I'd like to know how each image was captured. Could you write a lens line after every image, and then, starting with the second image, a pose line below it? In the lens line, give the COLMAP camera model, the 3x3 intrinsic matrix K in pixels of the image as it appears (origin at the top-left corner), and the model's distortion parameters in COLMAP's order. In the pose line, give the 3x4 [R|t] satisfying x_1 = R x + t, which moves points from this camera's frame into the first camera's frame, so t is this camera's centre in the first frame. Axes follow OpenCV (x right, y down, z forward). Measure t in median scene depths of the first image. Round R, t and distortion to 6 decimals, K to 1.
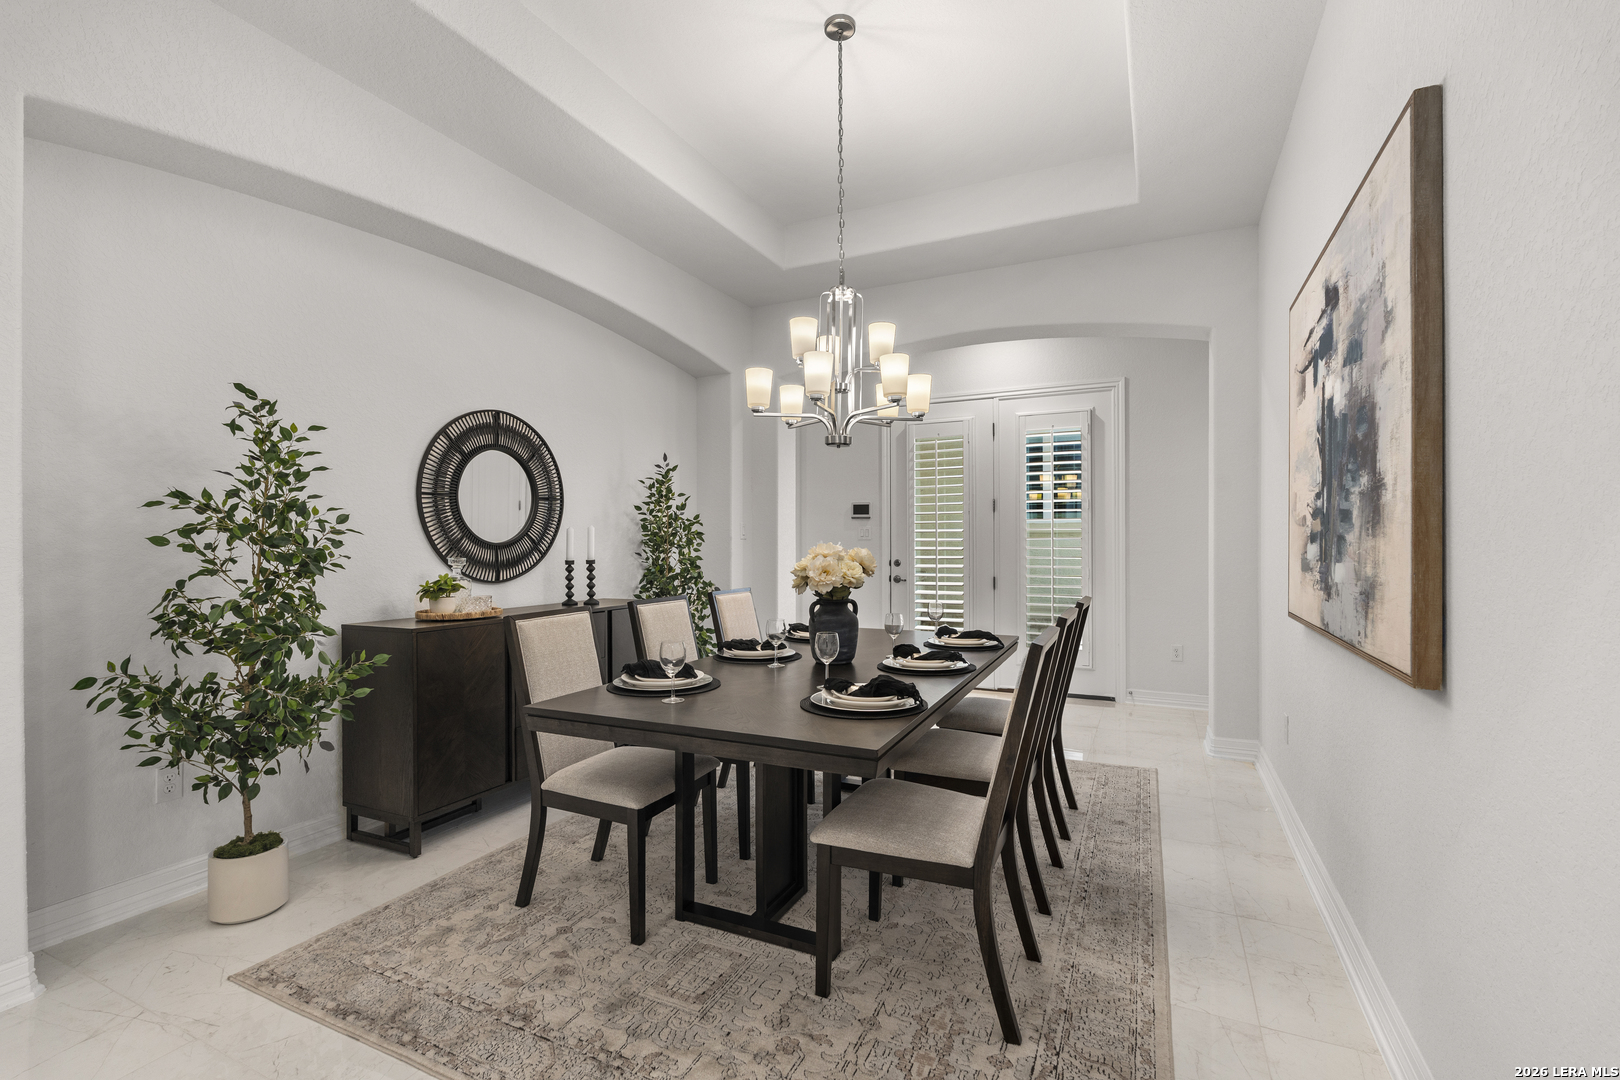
lens RADIAL K [[711.4, 0, 821.3], [0, 711.4, 540.0], [0, 0, 1]] dist [-0.002375, -0.000047]
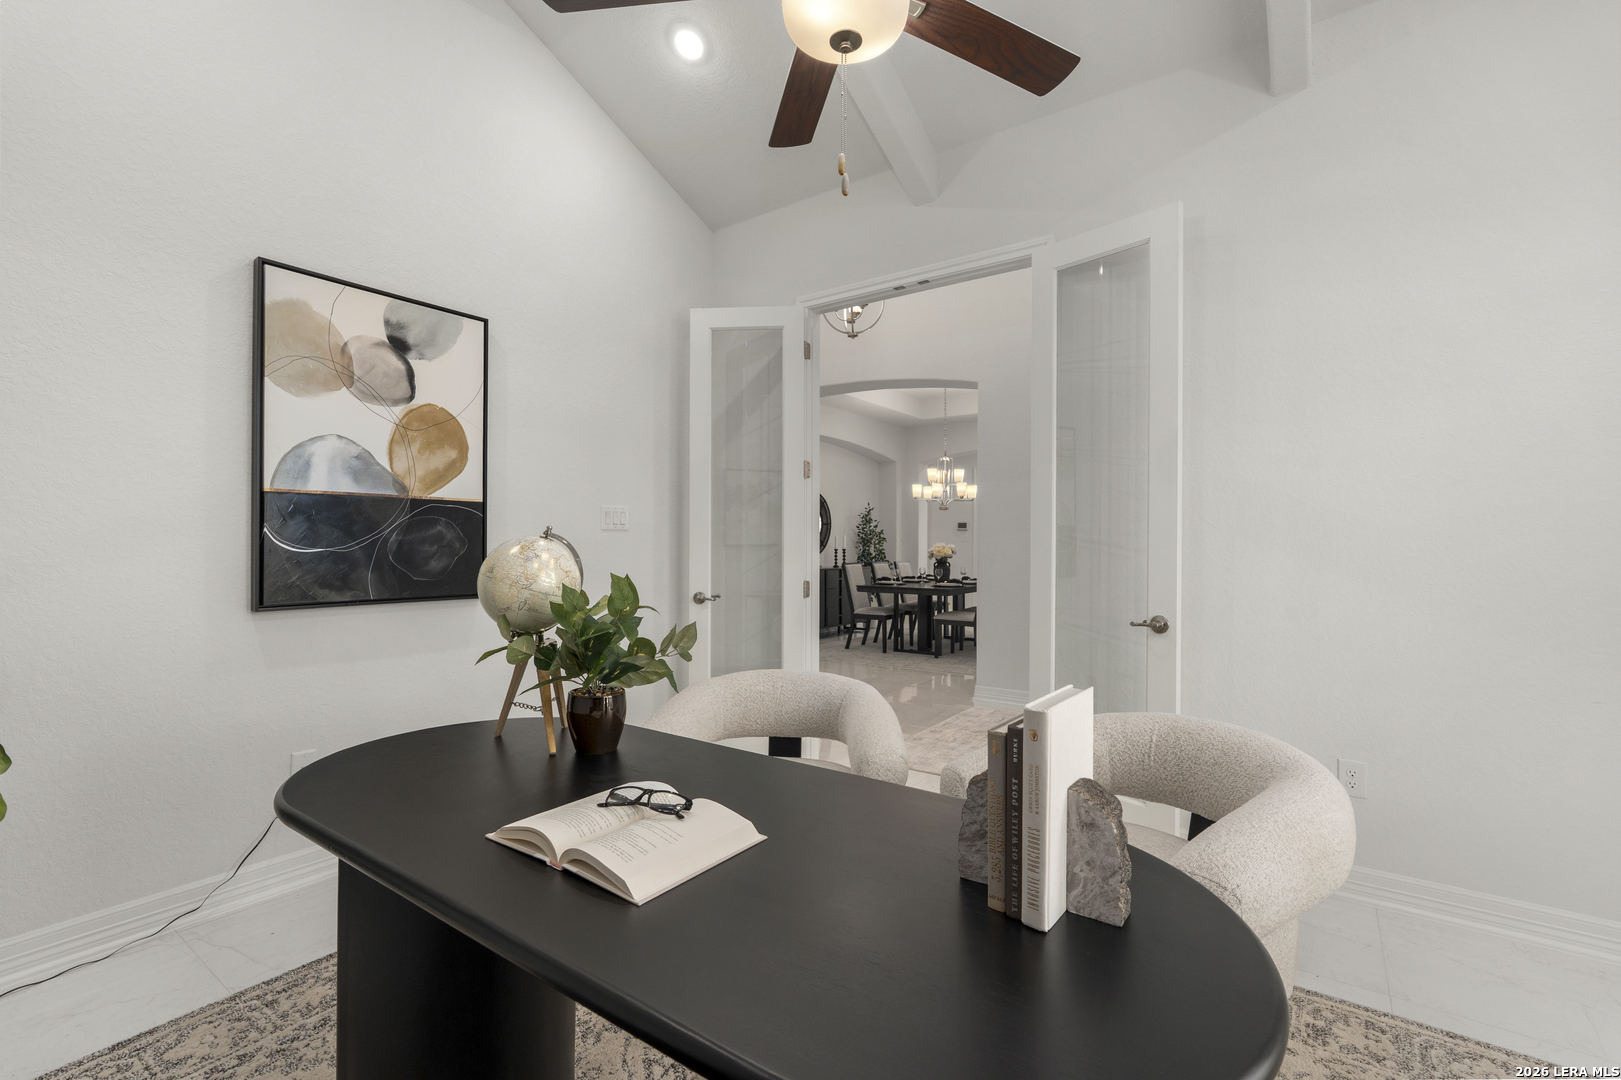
lens RADIAL K [[711.8, 0, 817.4], [0, 711.8, 537.0], [0, 0, 1]] dist [-0.002375, -0.000047]
pose [[0.984096, 0.005778, -0.177545, 0.036440], [-0.007133, 0.999950, -0.006995, 0.006963], [0.177496, 0.008150, 0.984088, -2.227881]]
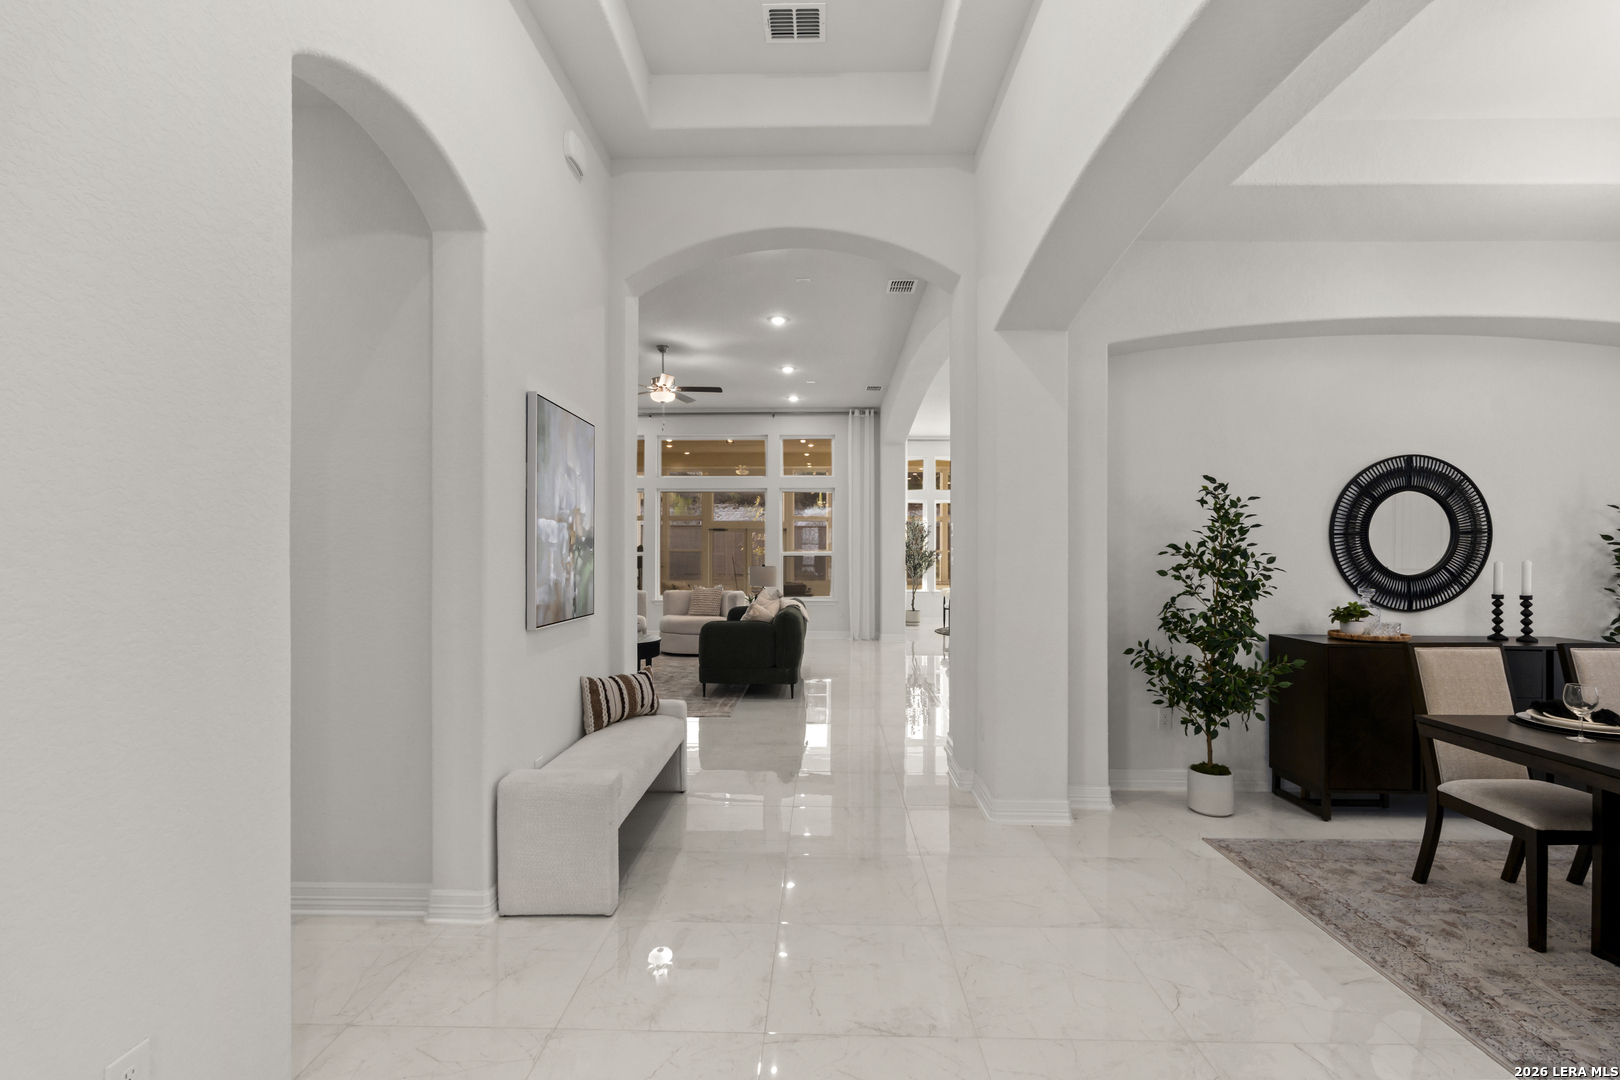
lens RADIAL K [[711.4, 0, 795.3], [0, 711.4, 550.5], [0, 0, 1]] dist [-0.002375, -0.000047]
pose [[0.387780, 0.003235, -0.921746, 0.270330], [-0.000196, 0.999994, 0.003427, -0.054302], [0.921752, -0.001148, 0.387779, -0.433506]]
